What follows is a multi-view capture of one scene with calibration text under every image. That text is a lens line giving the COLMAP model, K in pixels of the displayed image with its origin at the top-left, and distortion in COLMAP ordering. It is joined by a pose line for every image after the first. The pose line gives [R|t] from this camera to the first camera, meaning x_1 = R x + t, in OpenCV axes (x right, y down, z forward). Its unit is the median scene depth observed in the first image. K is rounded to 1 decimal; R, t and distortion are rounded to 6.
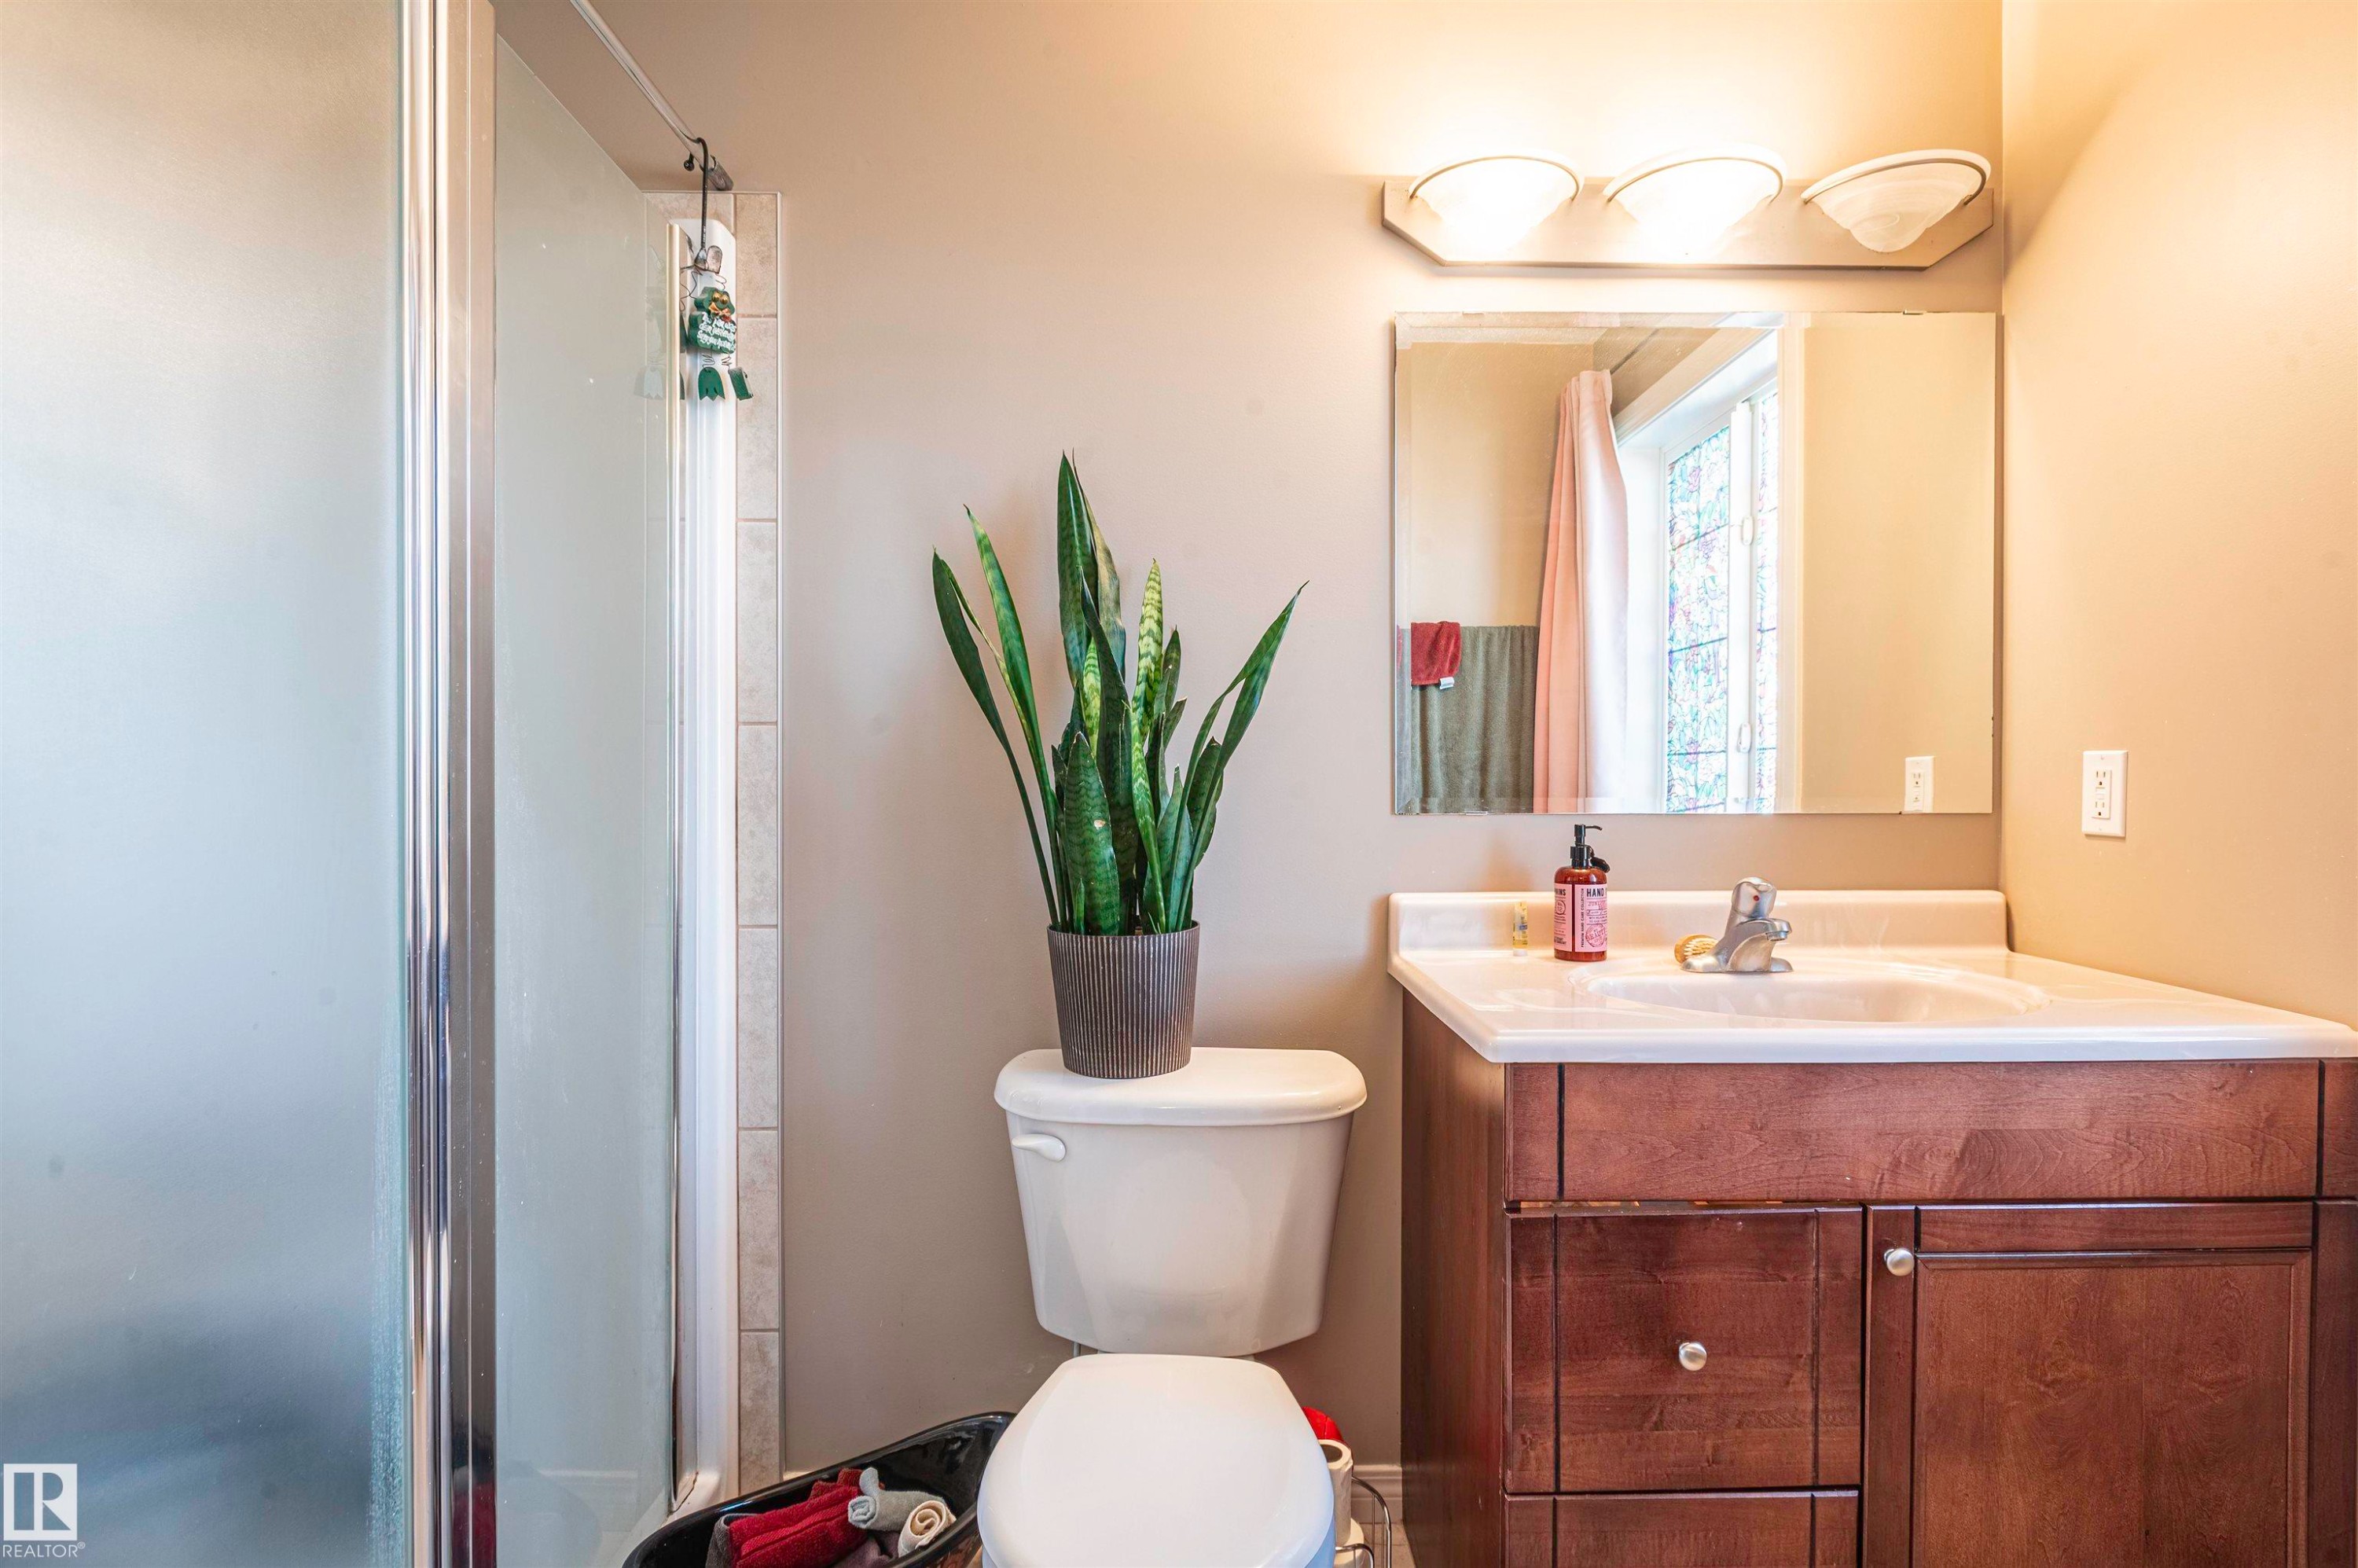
lens RADIAL K [[1169.2, 0, 1187.5], [0, 1169.2, 790.2], [0, 0, 1]] dist [0.000618, -0.005939]
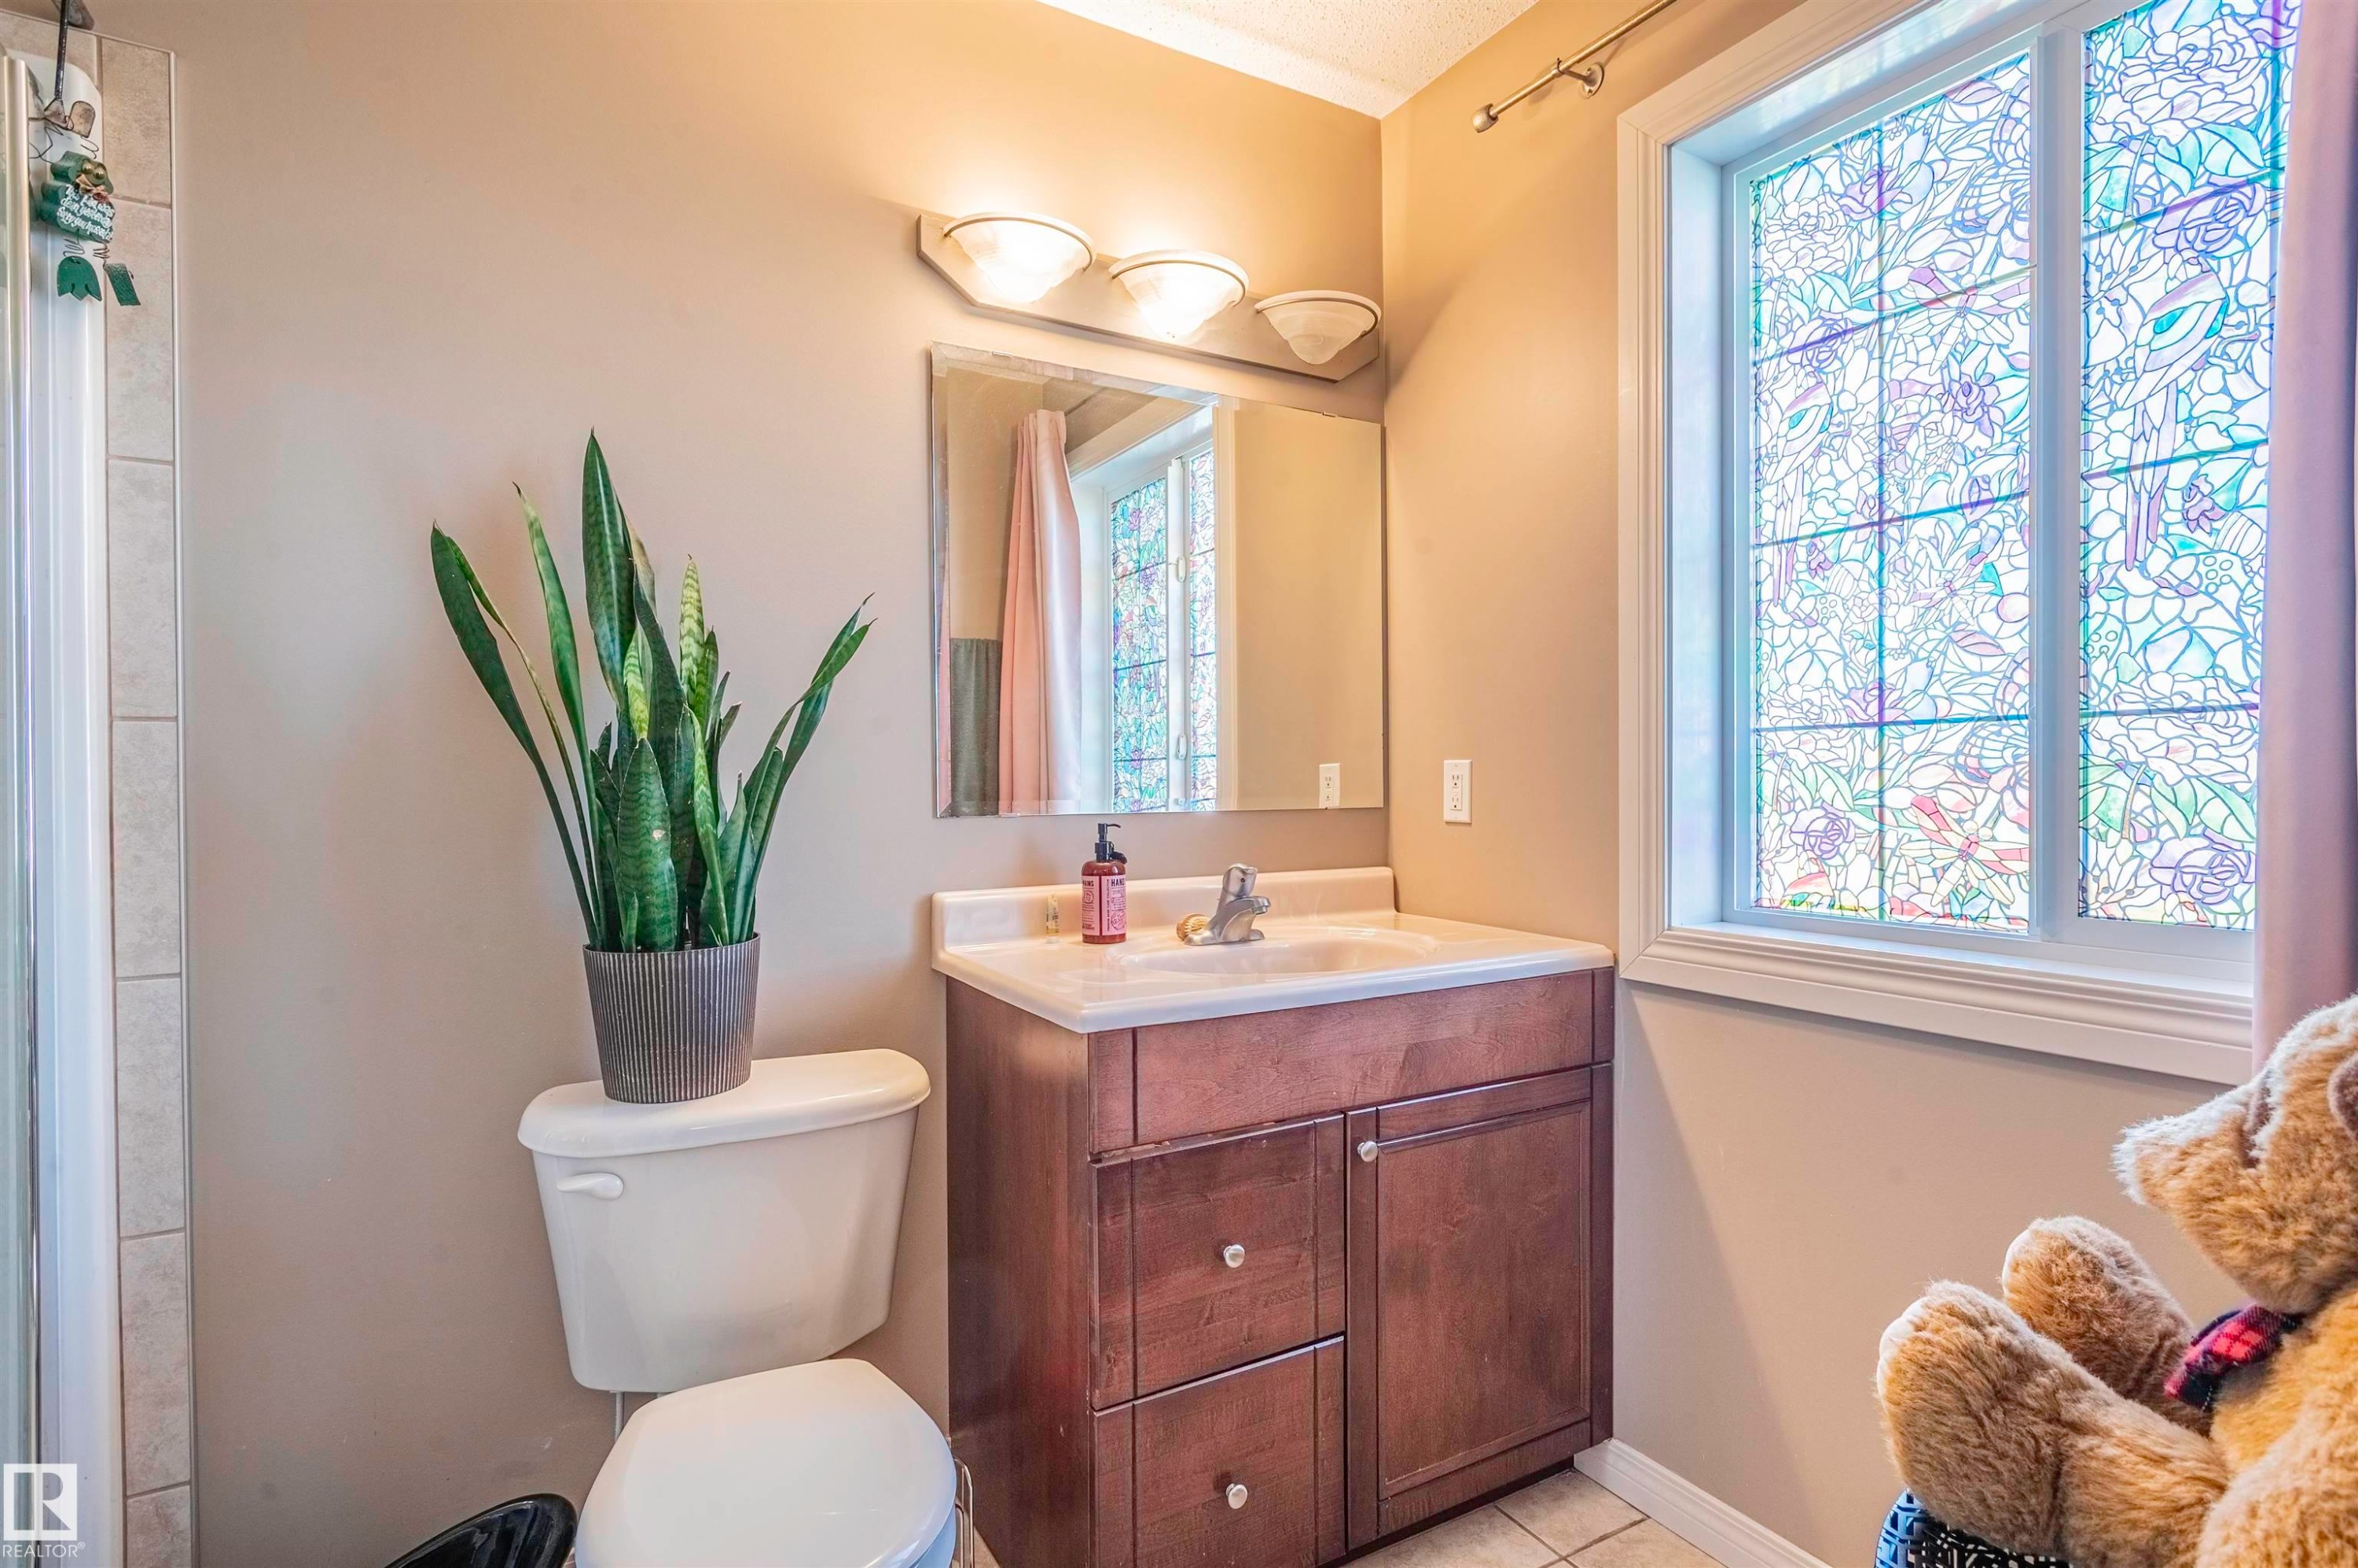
lens RADIAL K [[1170.0, 0, 1193.2], [0, 1170.0, 787.5], [0, 0, 1]] dist [-0.001538, -0.000636]
pose [[0.868681, -0.007798, 0.495311, -0.155611], [0.010594, 0.999940, -0.002838, -0.001335], [-0.495259, 0.007712, 0.868711, -0.032816]]
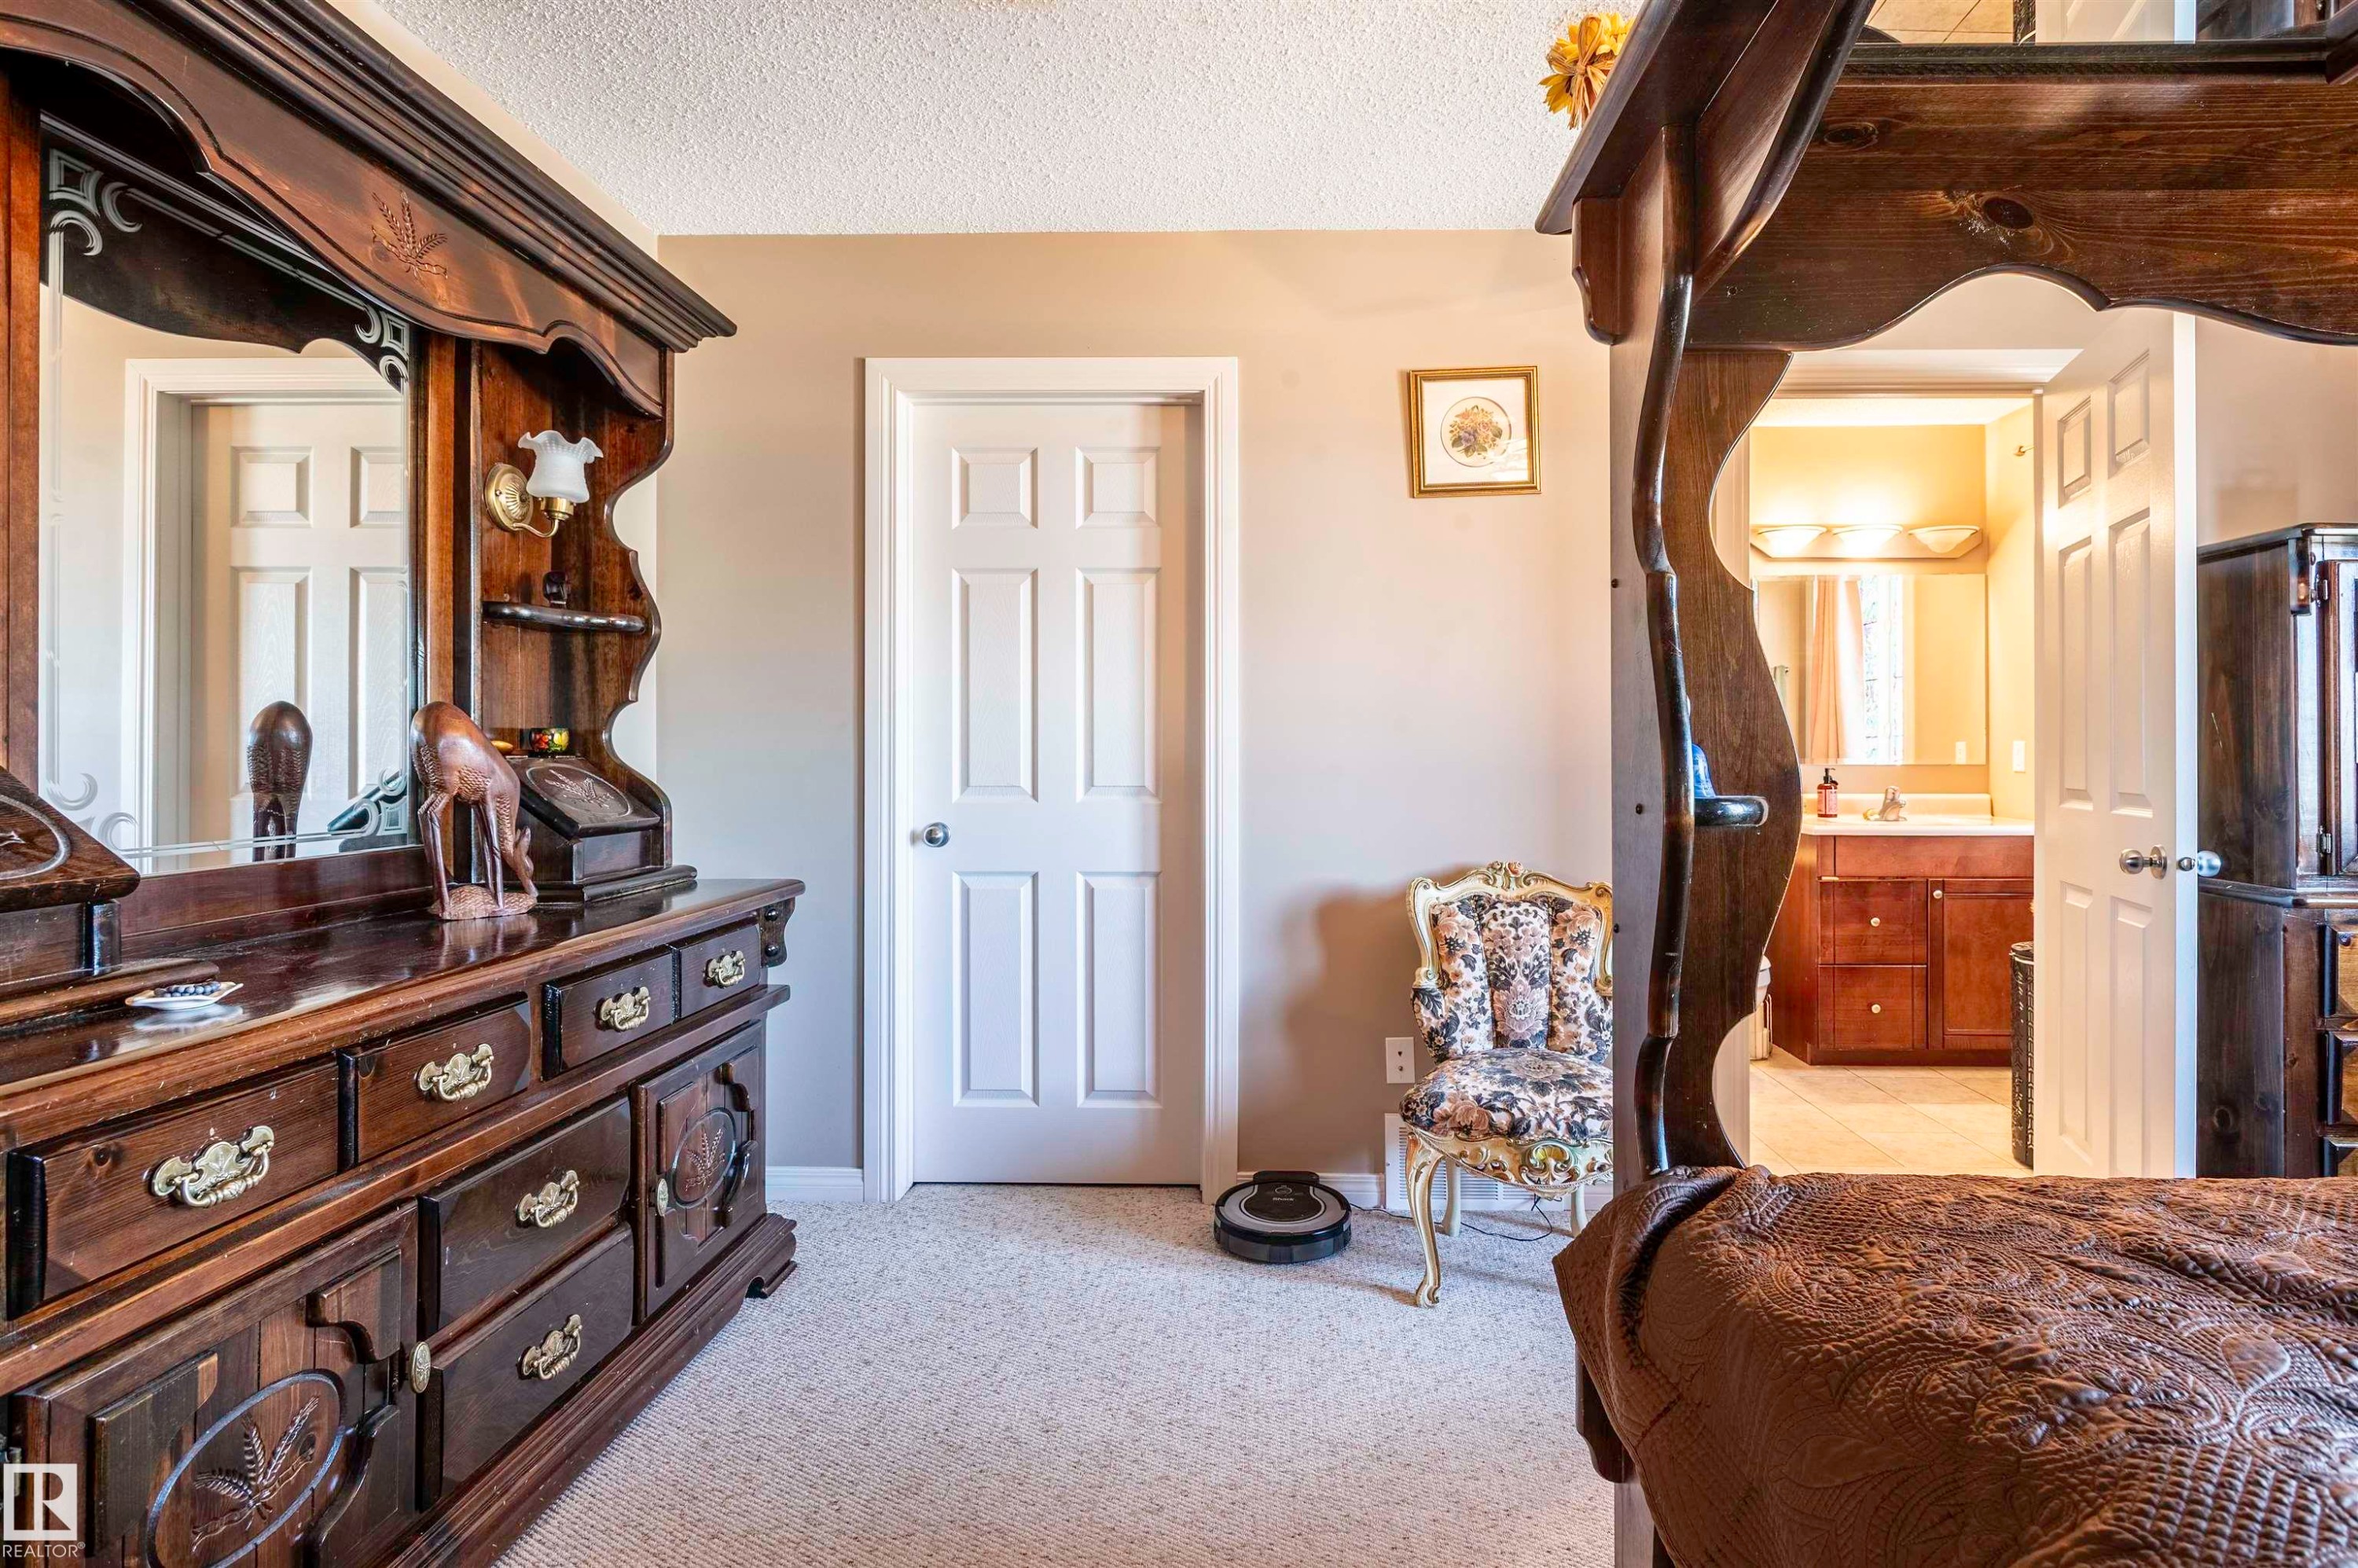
lens RADIAL K [[1183.4, 0, 1220.1], [0, 1183.4, 746.7], [0, 0, 1]] dist [-0.013556, -0.000187]
pose [[0.997789, -0.004138, -0.066332, -0.938359], [0.003520, 0.999949, -0.009444, -0.000420], [0.066367, 0.009190, 0.997753, -1.930474]]
